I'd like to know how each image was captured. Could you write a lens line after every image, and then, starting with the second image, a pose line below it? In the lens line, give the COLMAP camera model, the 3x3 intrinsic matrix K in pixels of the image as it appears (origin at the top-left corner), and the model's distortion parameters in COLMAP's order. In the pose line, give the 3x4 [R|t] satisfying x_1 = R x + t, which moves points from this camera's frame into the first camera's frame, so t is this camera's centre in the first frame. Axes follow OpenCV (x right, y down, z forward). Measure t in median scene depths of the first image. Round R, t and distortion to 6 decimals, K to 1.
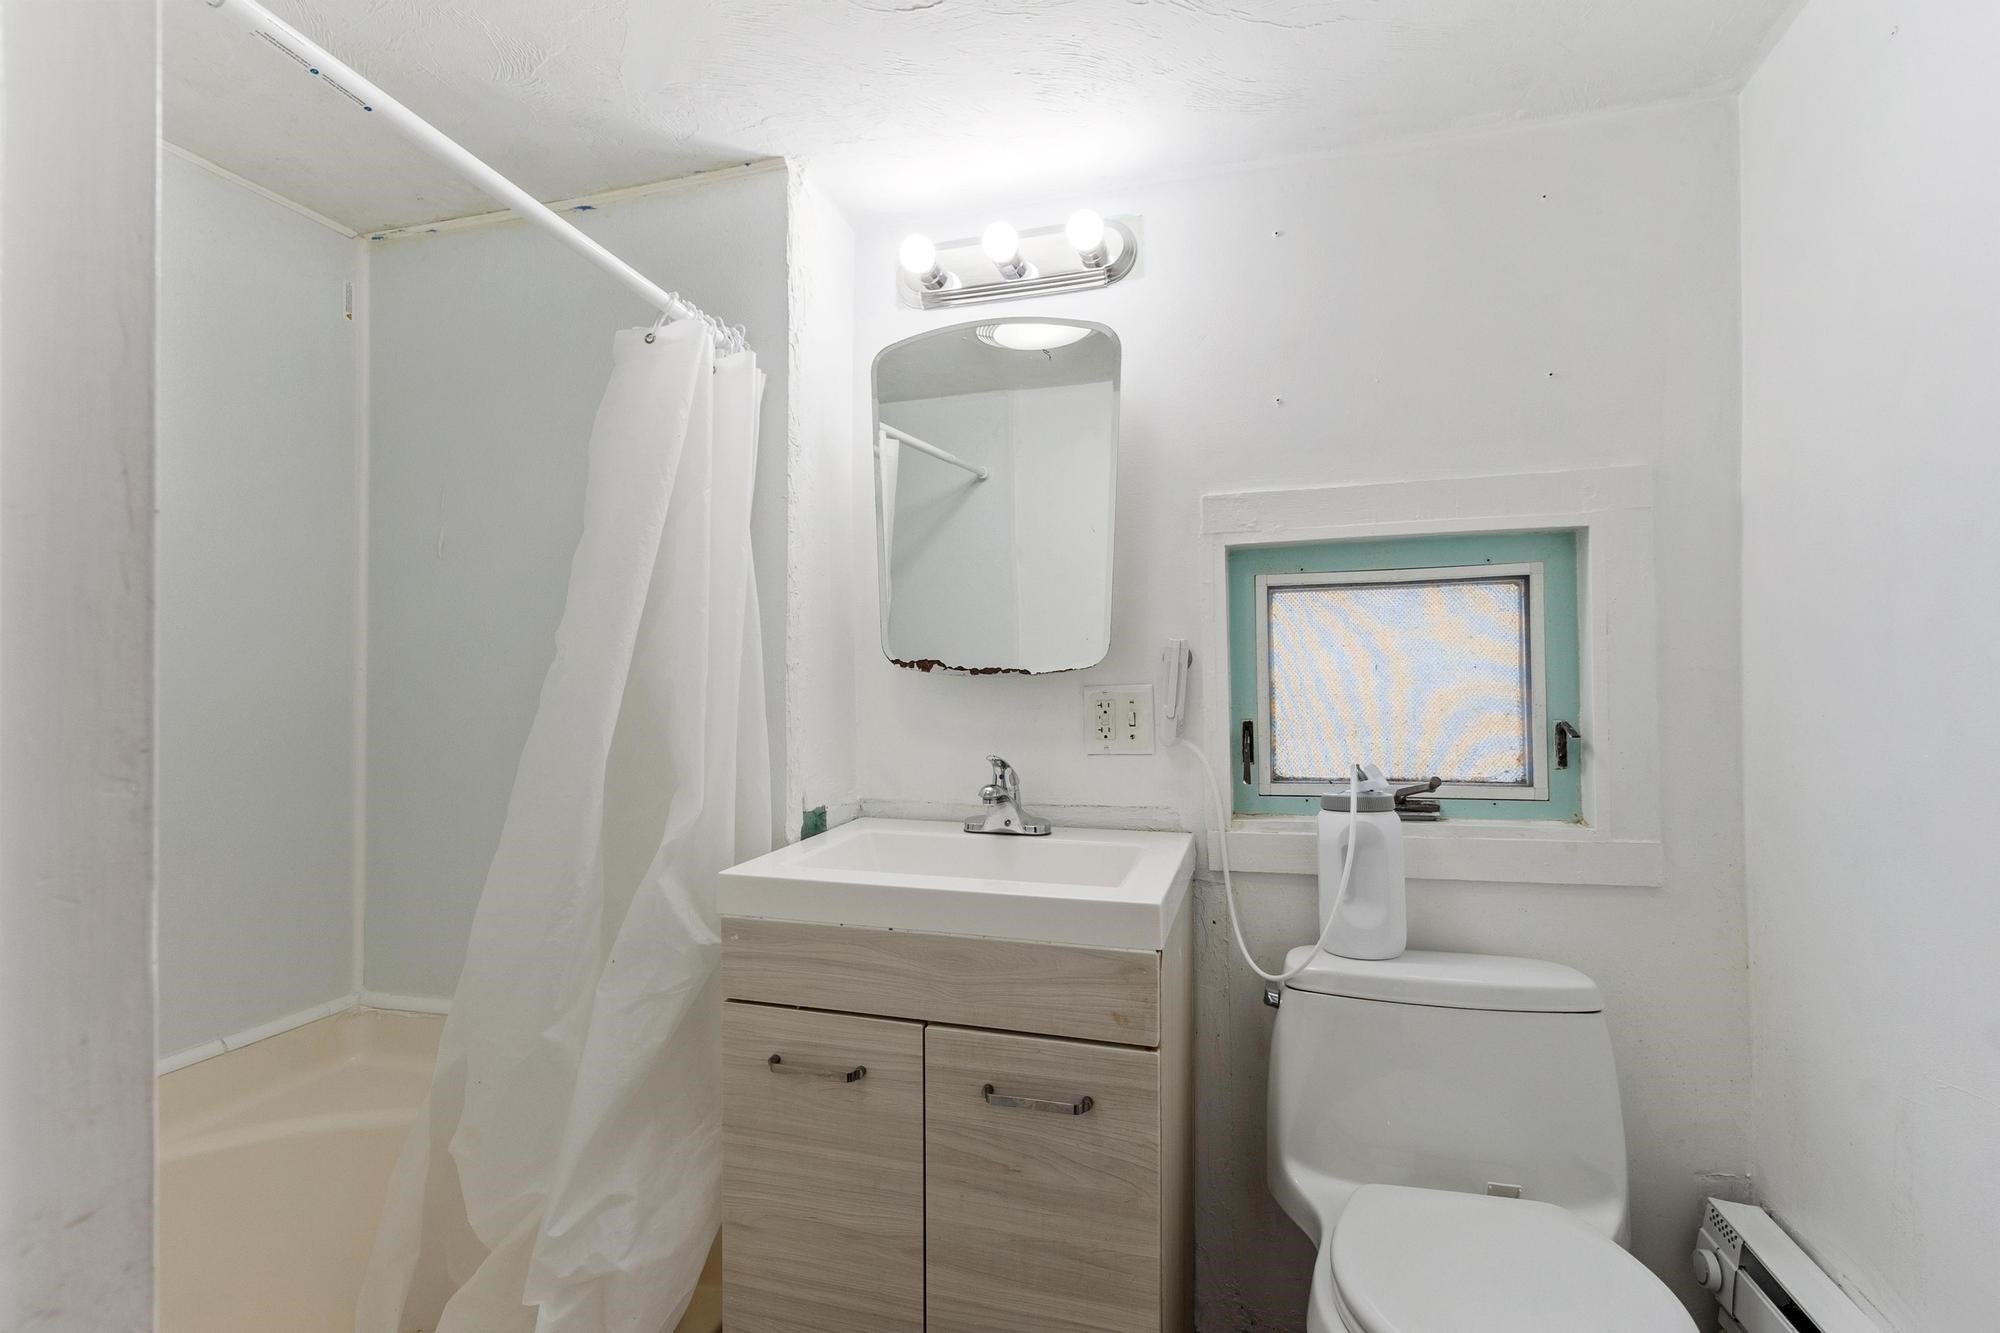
lens RADIAL K [[890.1, 0, 998.7], [0, 890.1, 696.0], [0, 0, 1]] dist [-0.000182, -0.000119]
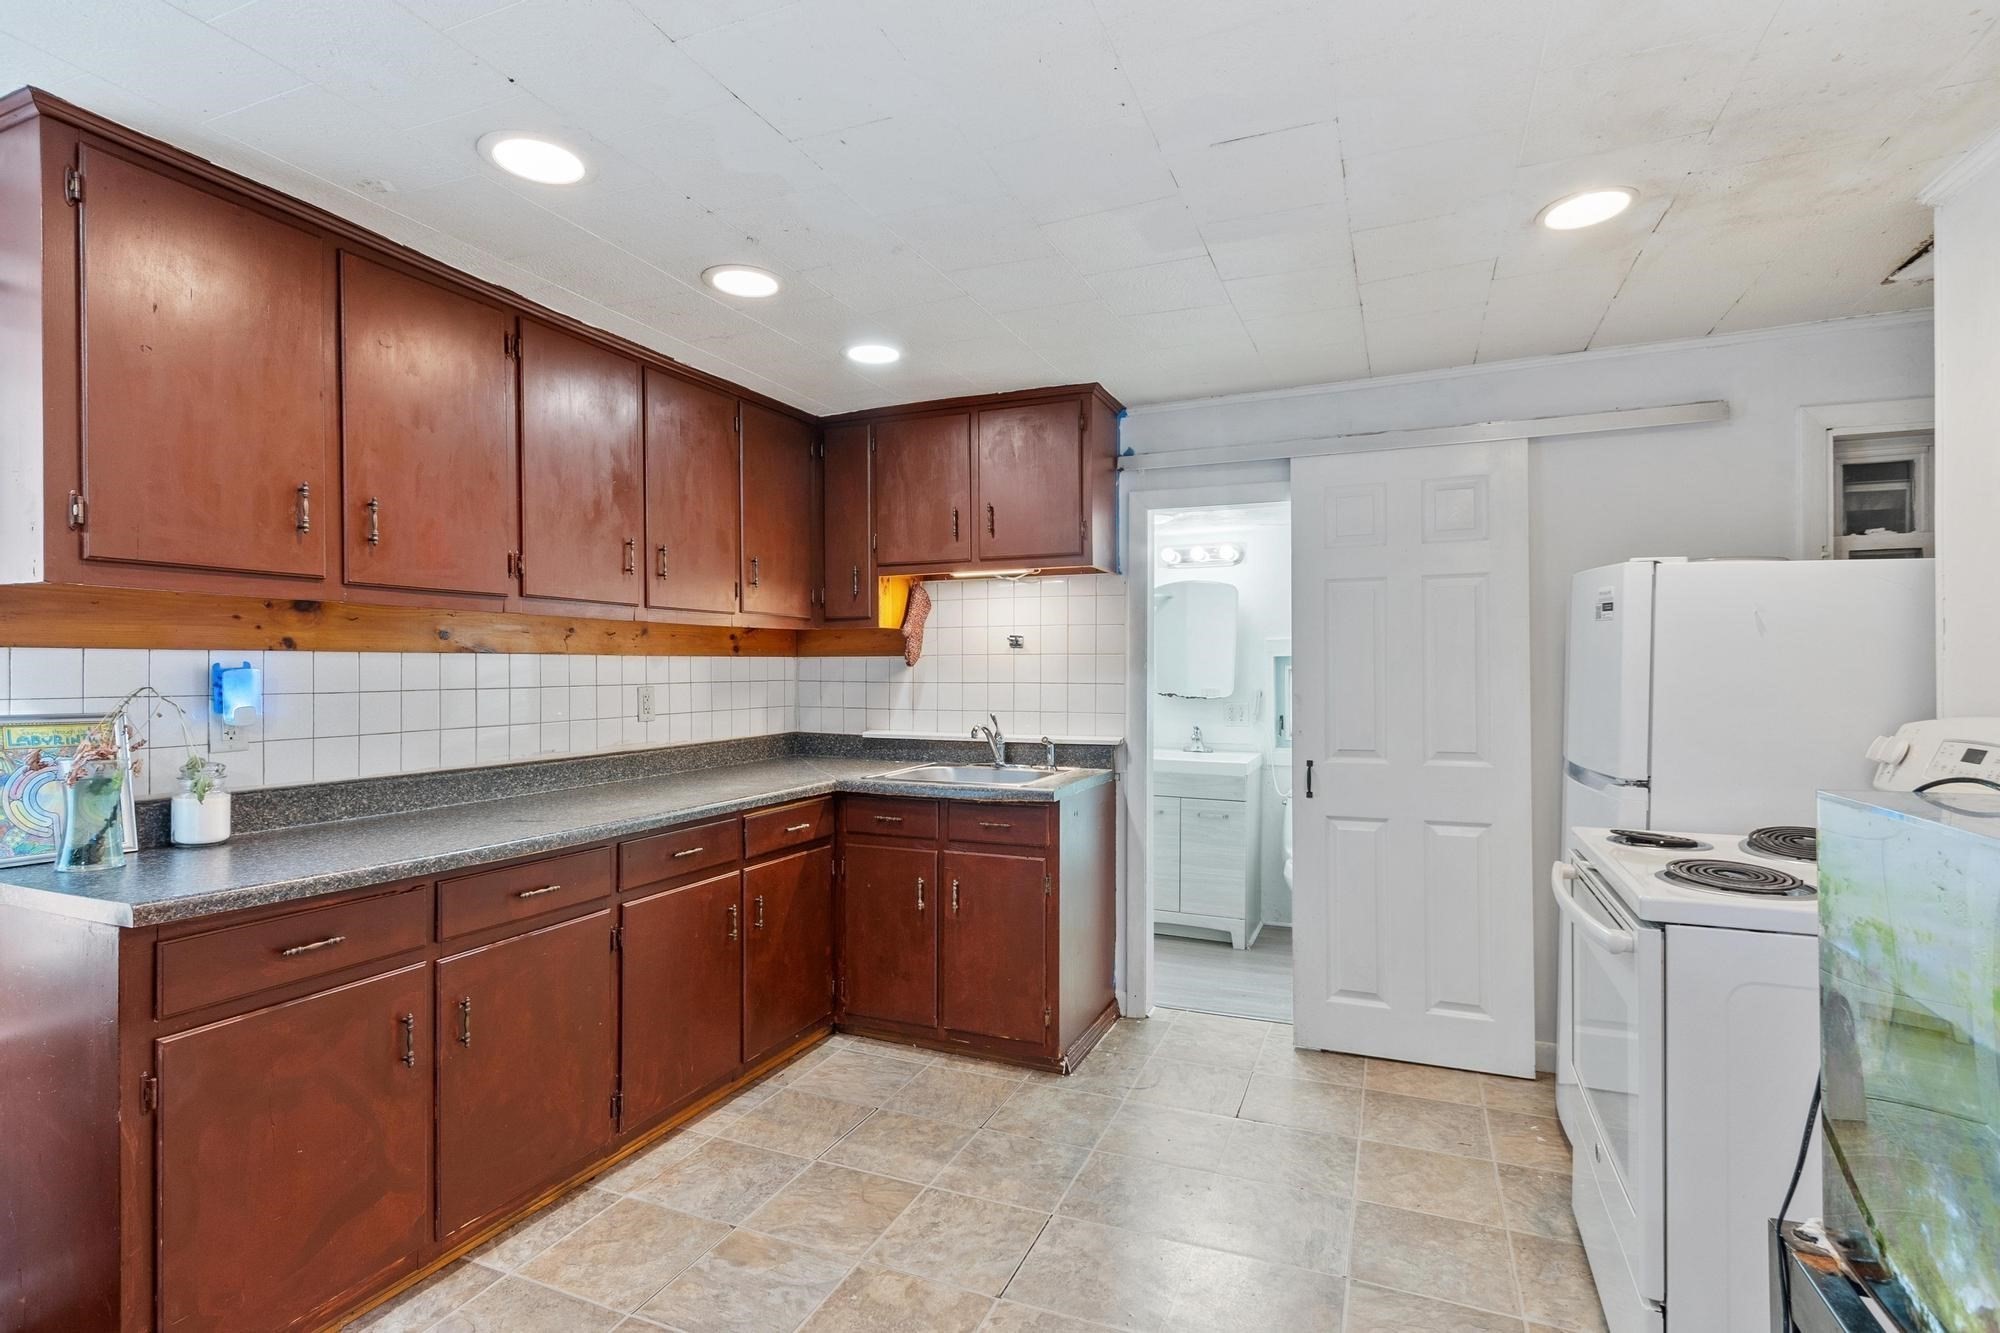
lens RADIAL K [[946.7, 0, 1001.3], [0, 946.7, 673.0], [0, 0, 1]] dist [0.000367, -0.000728]
pose [[0.993487, 0.008307, -0.113646, -0.307391], [-0.008240, 0.999965, 0.001063, -0.115881], [0.113651, -0.000120, 0.993521, -2.382904]]
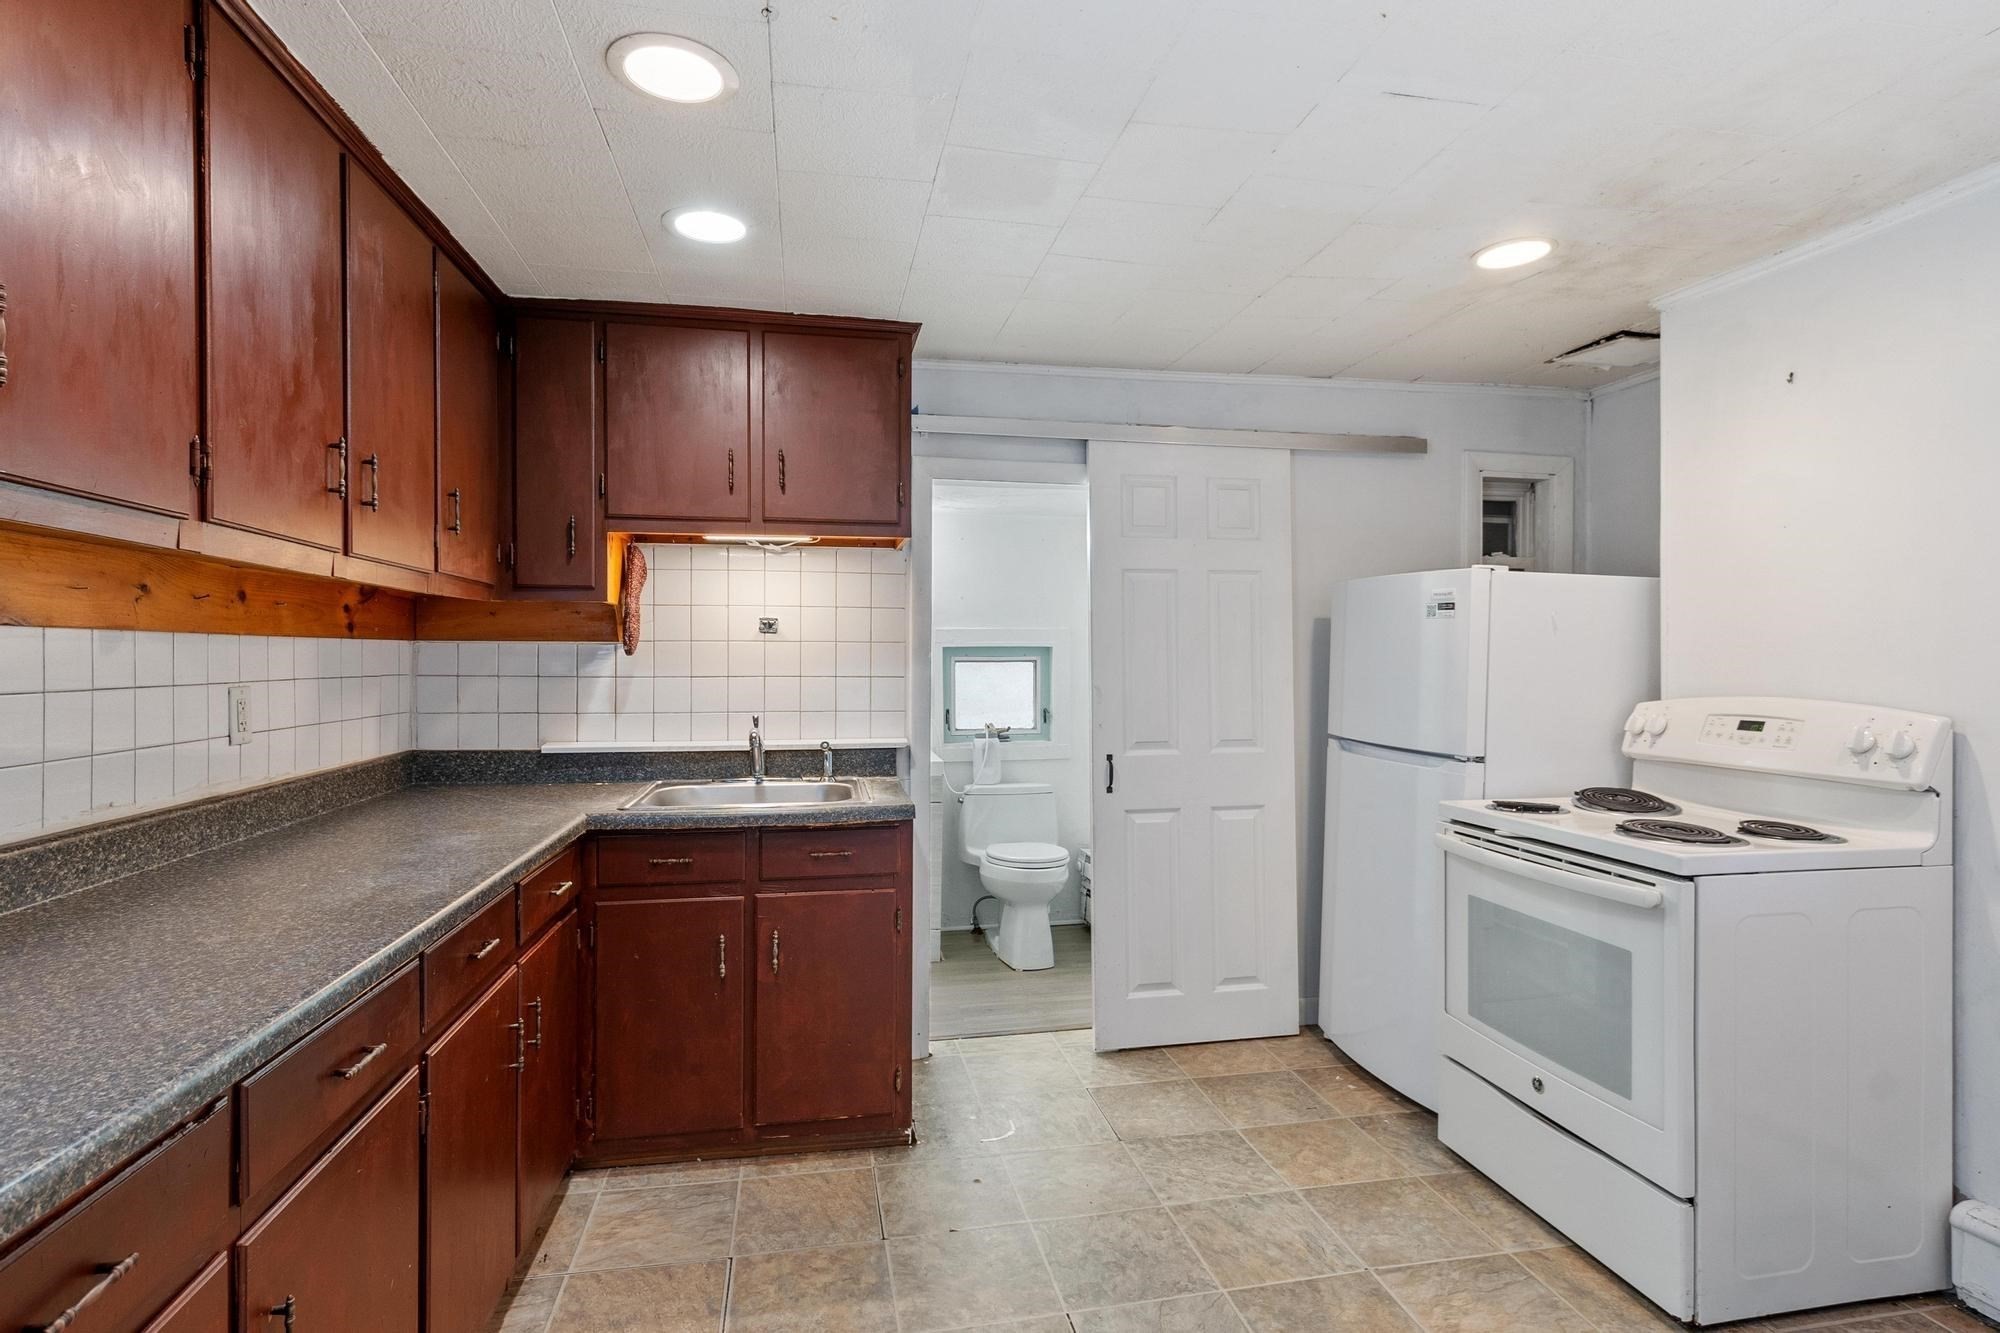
lens RADIAL K [[1000.7, 0, 1000.0], [0, 1000.7, 666.5], [0, 0, 1]] dist [0.004835, -0.000236]
pose [[0.889341, 0.007412, 0.457184, -1.094079], [-0.007468, 0.999971, -0.001684, -0.108675], [-0.457183, -0.001917, 0.889371, -2.013845]]
